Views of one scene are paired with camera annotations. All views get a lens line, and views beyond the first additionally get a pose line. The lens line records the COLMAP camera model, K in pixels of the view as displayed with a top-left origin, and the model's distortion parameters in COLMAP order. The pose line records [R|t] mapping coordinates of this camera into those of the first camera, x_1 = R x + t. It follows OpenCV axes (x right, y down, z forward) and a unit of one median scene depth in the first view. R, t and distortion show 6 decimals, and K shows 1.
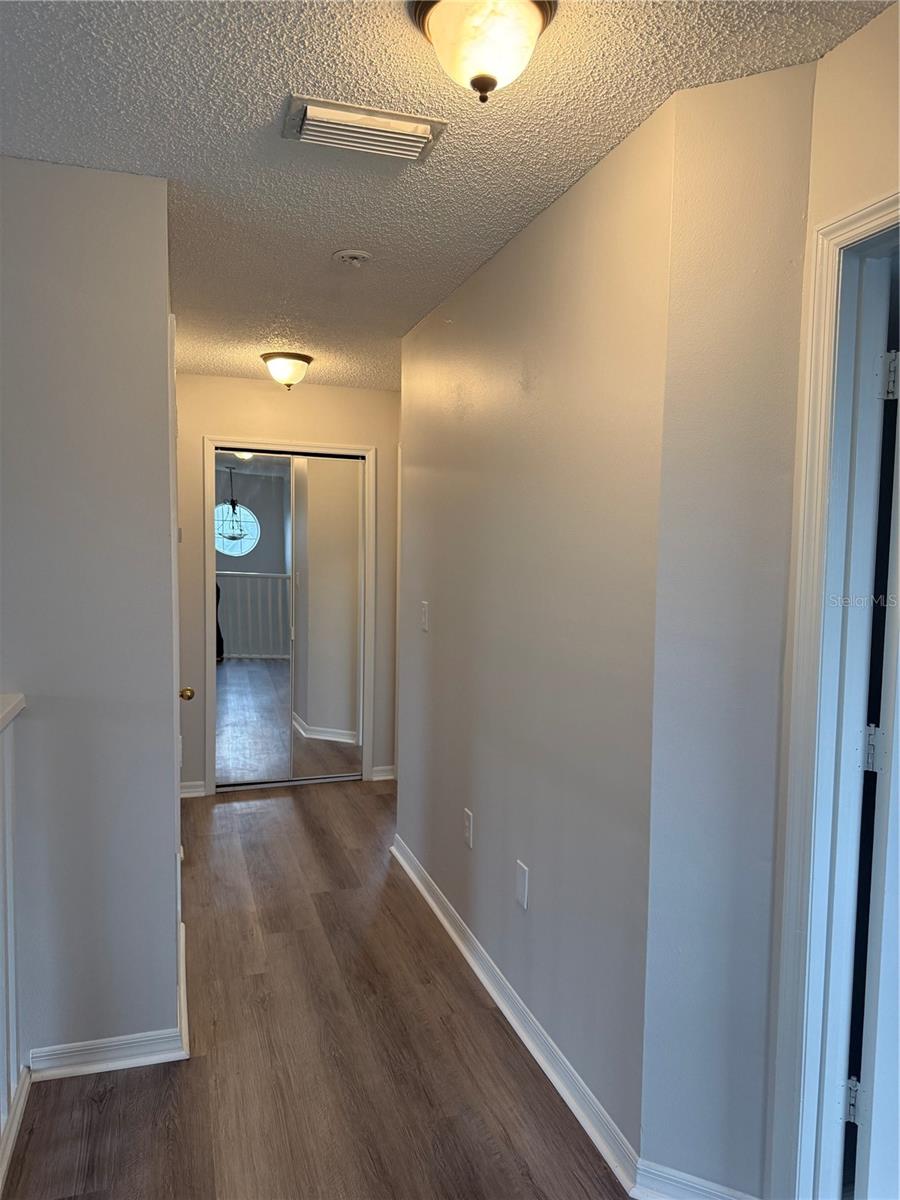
lens RADIAL K [[856.0, 0, 449.3], [0, 856.0, 602.2], [0, 0, 1]] dist [-0.000982, -0.000613]
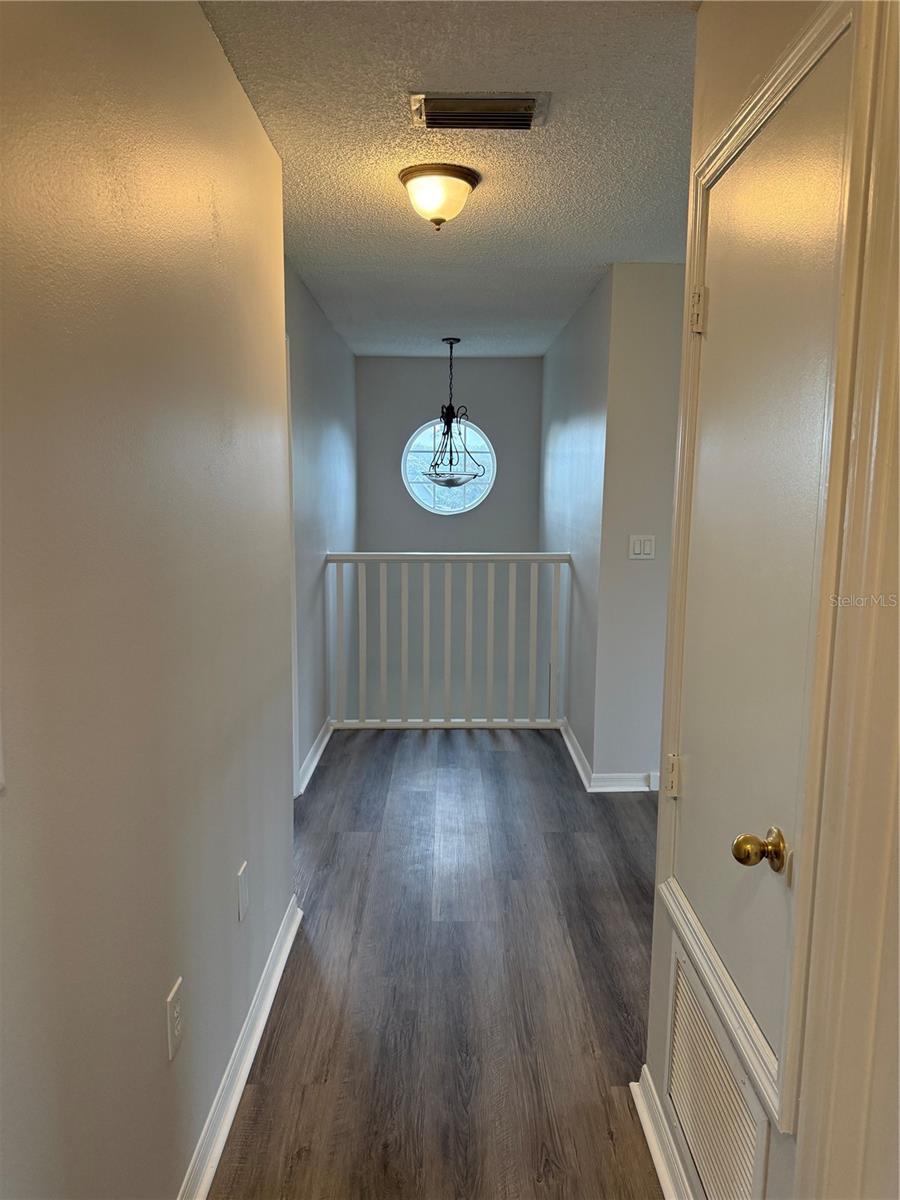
lens RADIAL K [[856.0, 0, 450.8], [0, 856.0, 601.7], [0, 0, 1]] dist [-0.000982, -0.000613]
pose [[-0.953098, -0.065660, 0.295454, -0.349808], [-0.002836, 0.978079, 0.208213, -0.122655], [-0.302649, 0.197609, -0.932392, 1.737751]]
